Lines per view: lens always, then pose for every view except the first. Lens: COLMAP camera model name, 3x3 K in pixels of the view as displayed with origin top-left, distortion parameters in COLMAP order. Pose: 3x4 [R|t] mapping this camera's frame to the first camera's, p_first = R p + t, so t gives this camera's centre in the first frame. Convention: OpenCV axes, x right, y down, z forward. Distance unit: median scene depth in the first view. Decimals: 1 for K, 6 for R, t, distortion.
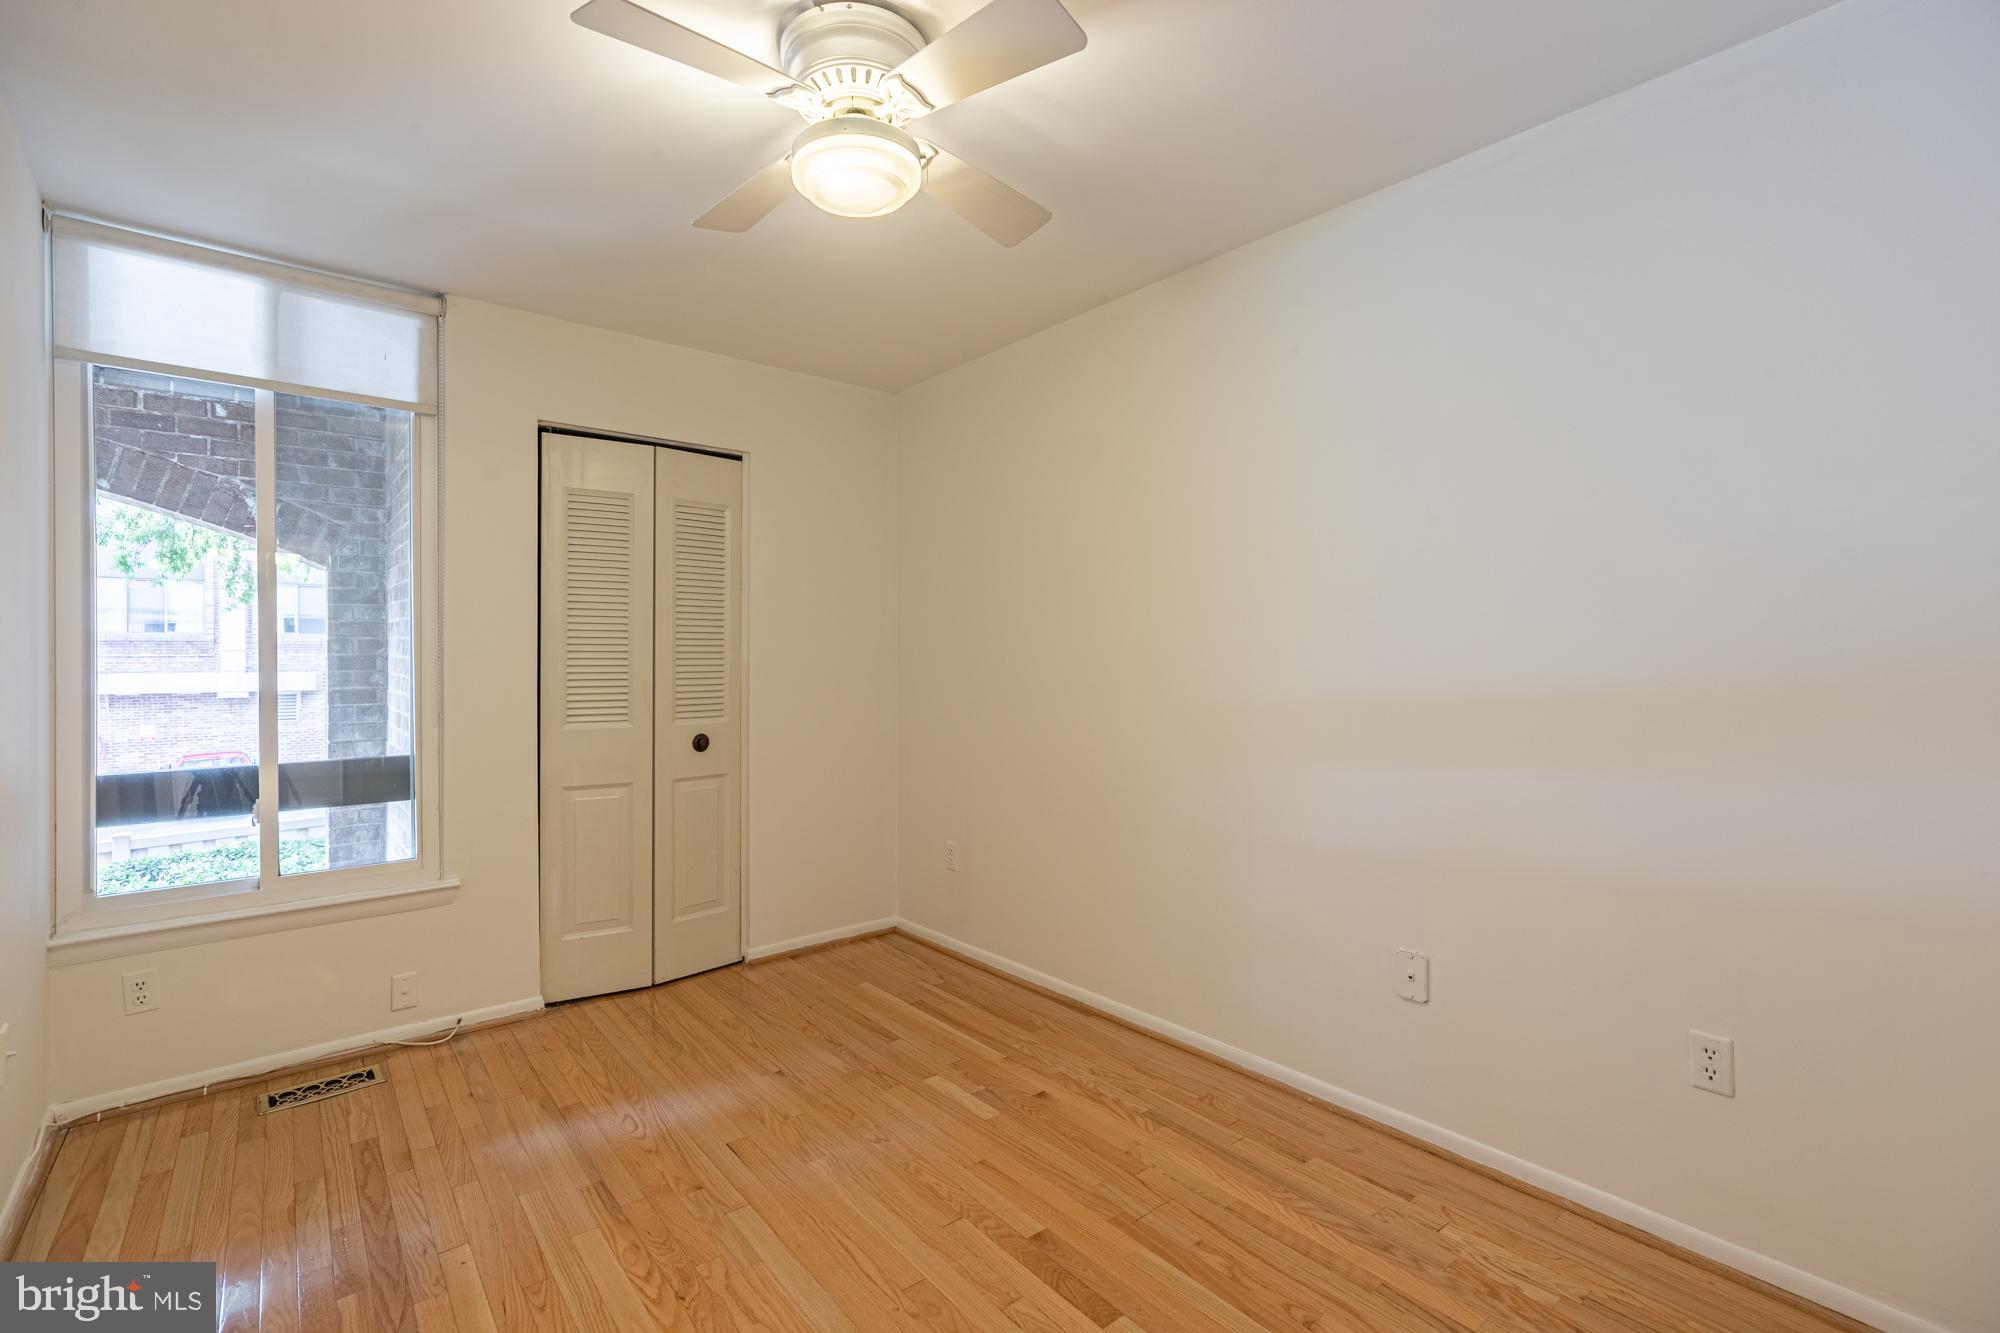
lens RADIAL K [[908.0, 0, 1047.3], [0, 908.0, 654.9], [0, 0, 1]] dist [-0.012090, 0.006914]
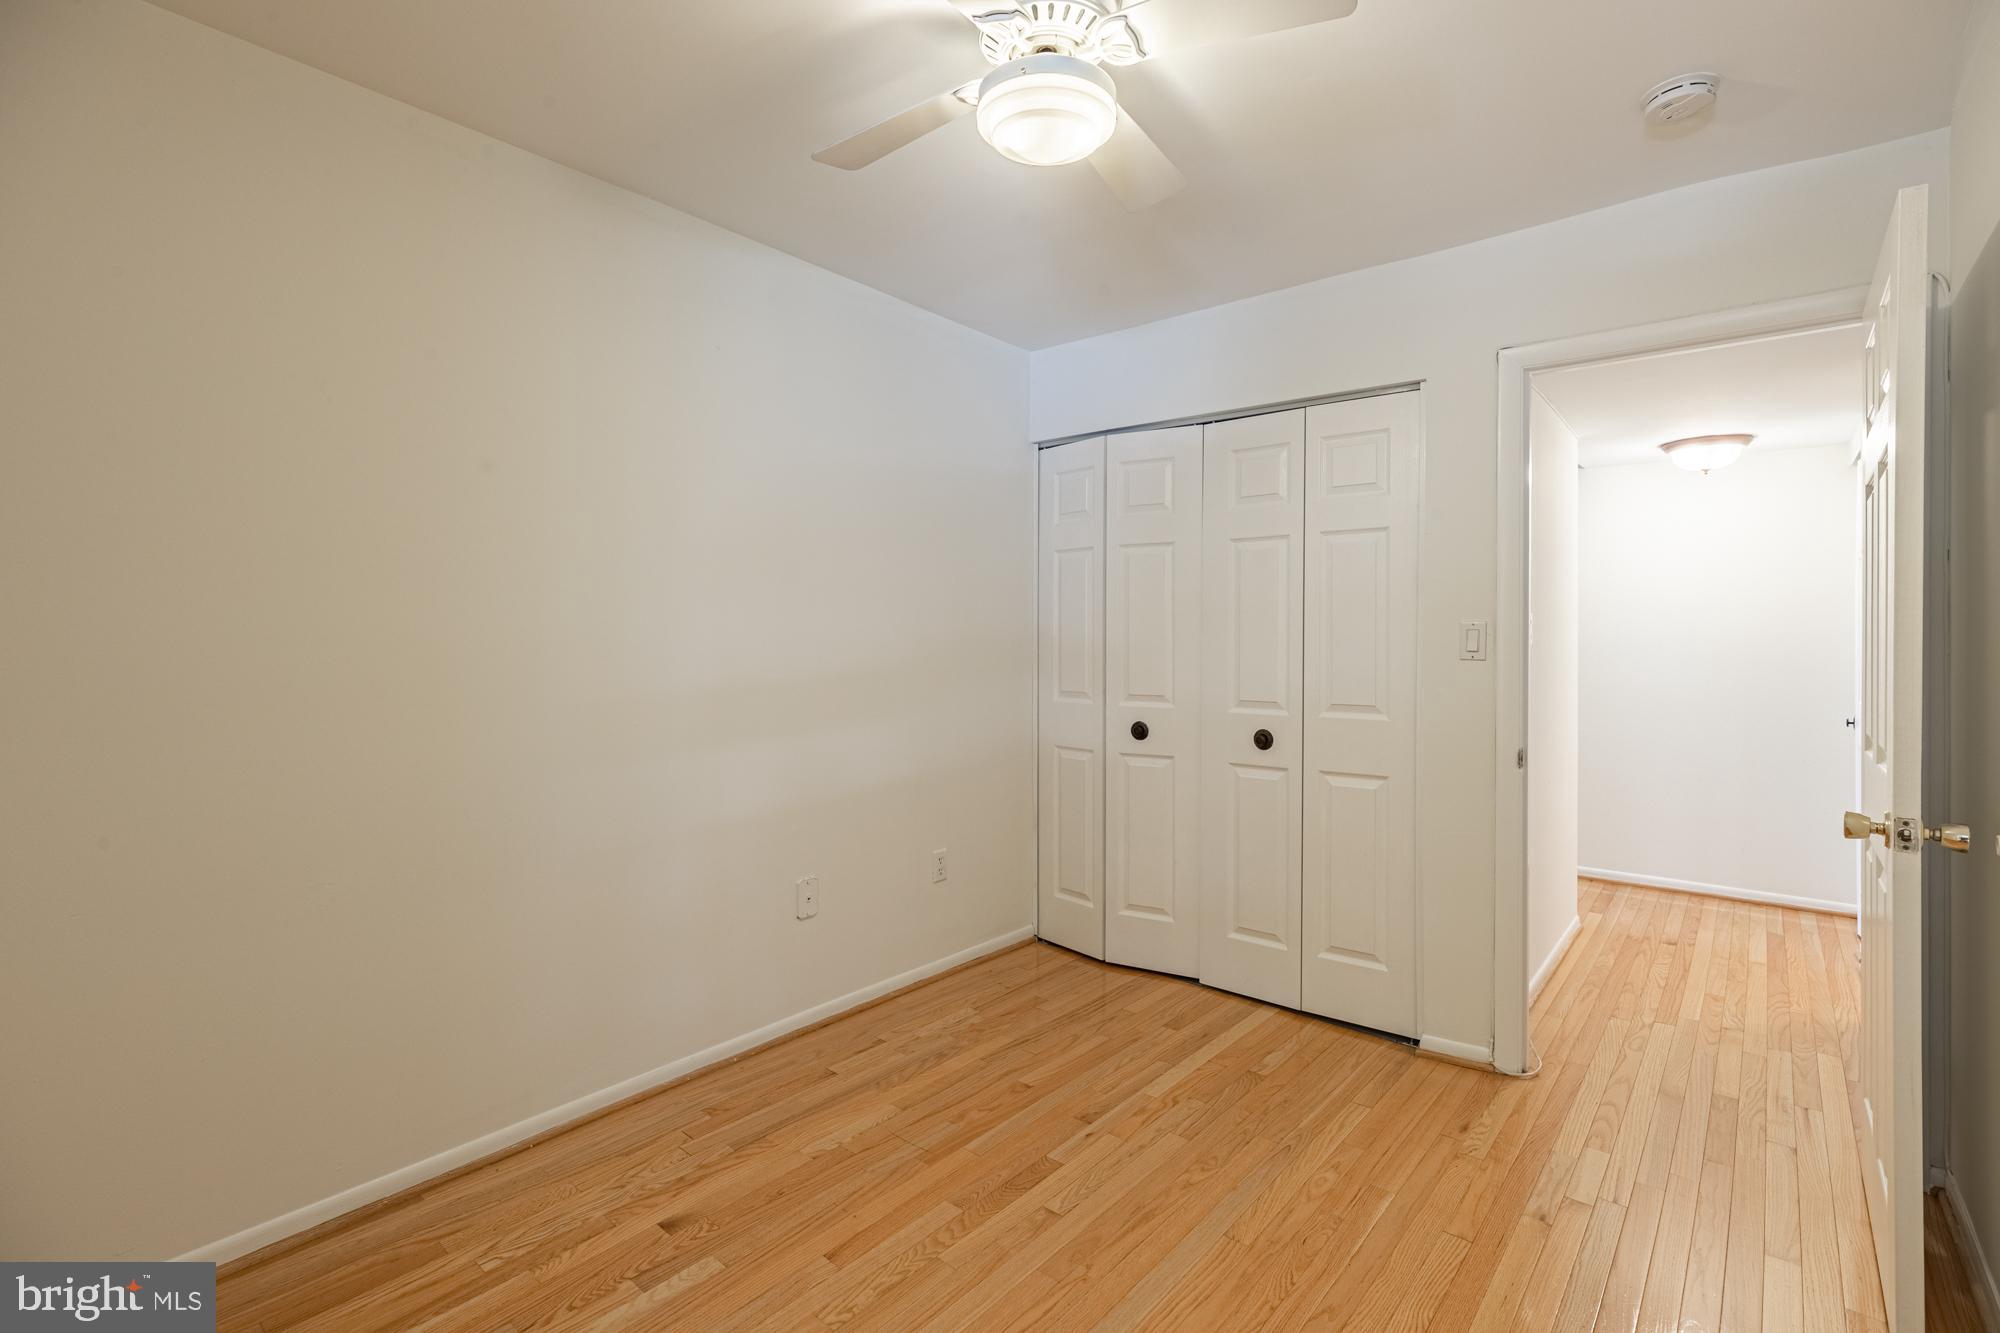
lens RADIAL K [[908.0, 0, 996.3], [0, 908.0, 660.4], [0, 0, 1]] dist [-0.012090, 0.006914]
pose [[-0.156338, -0.014805, 0.987593, -0.904072], [-0.005205, 0.999886, 0.014166, 0.015157], [-0.987690, -0.002926, -0.156397, 0.999913]]
